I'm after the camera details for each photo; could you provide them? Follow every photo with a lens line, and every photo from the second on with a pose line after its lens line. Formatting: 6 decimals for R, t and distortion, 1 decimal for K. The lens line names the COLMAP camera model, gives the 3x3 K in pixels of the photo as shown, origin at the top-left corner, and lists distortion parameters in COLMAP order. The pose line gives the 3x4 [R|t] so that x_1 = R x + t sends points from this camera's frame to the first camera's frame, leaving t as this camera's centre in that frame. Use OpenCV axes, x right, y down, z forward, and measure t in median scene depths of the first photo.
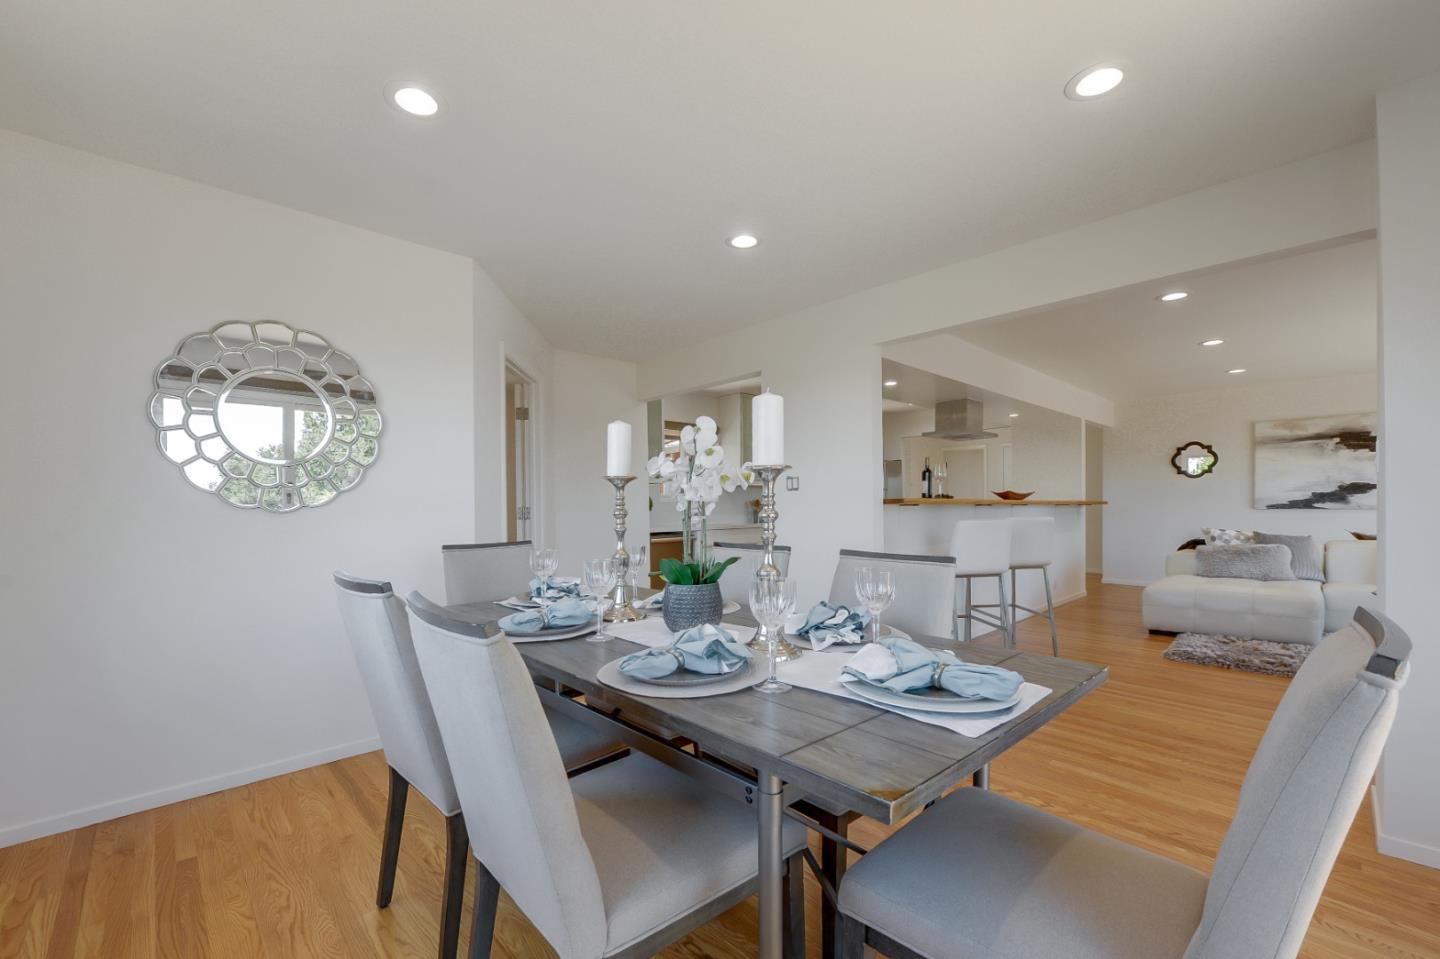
lens RADIAL K [[614.1, 0, 721.5], [0, 614.1, 511.0], [0, 0, 1]] dist [0.000139, -0.000151]
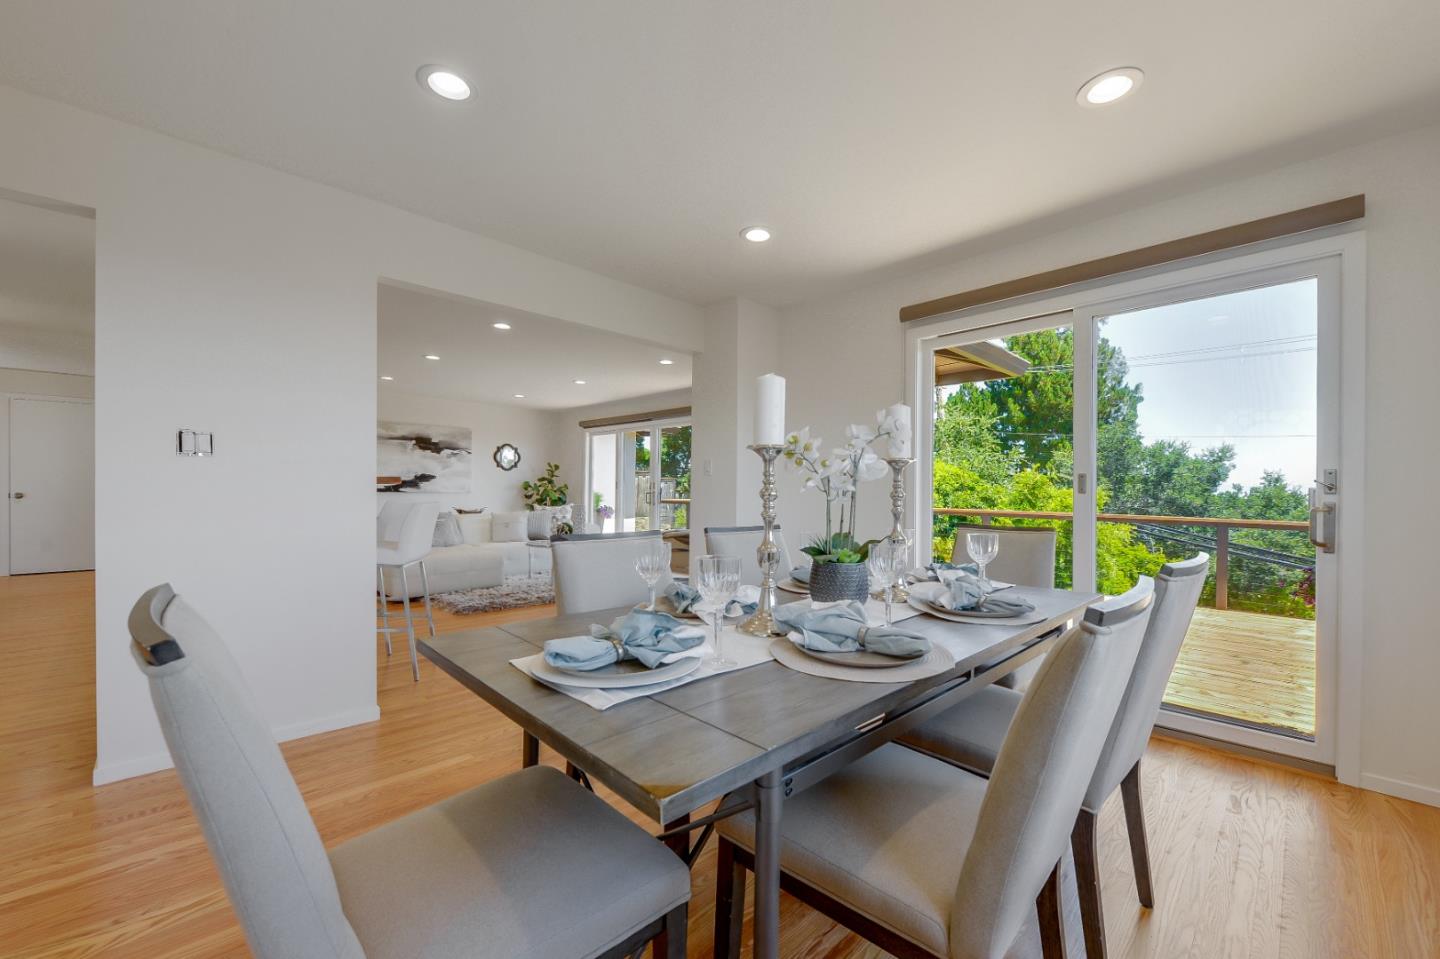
lens RADIAL K [[571.6, 0, 719.0], [0, 571.6, 487.8], [0, 0, 1]] dist [-0.001650, -0.000142]
pose [[-0.027177, 0.013240, 0.999543, -0.290482], [-0.002558, 0.999908, -0.013314, 0.001411], [-0.999627, -0.002919, -0.027141, 0.362084]]
